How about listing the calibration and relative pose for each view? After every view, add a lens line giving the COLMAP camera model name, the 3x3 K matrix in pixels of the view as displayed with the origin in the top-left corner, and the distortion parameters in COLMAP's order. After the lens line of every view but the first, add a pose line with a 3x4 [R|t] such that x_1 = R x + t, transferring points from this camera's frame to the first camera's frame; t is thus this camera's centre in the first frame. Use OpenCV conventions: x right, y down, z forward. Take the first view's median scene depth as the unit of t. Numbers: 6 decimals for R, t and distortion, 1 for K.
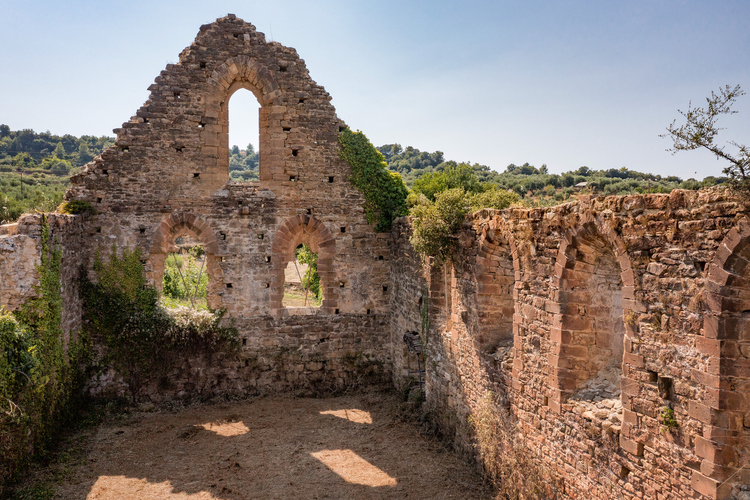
lens RADIAL K [[597.1, 0, 375.0], [0, 597.1, 250.0], [0, 0, 1]] dist [-0.002535, 0.001147]
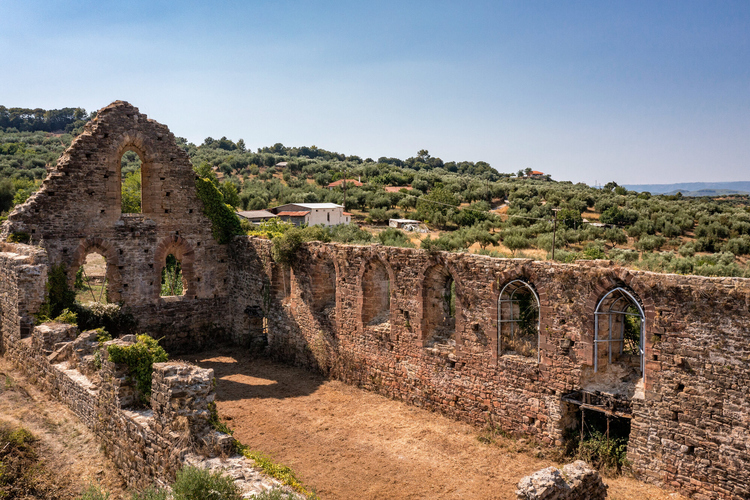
lens RADIAL K [[623.0, 0, 382.5], [0, 623.0, 221.3], [0, 0, 1]] dist [-0.008980, -0.004056]
pose [[0.870538, -0.016355, 0.491830, -0.452752], [0.014364, 0.999866, 0.007825, -0.103132], [-0.491892, 0.000252, 0.870656, -0.655753]]
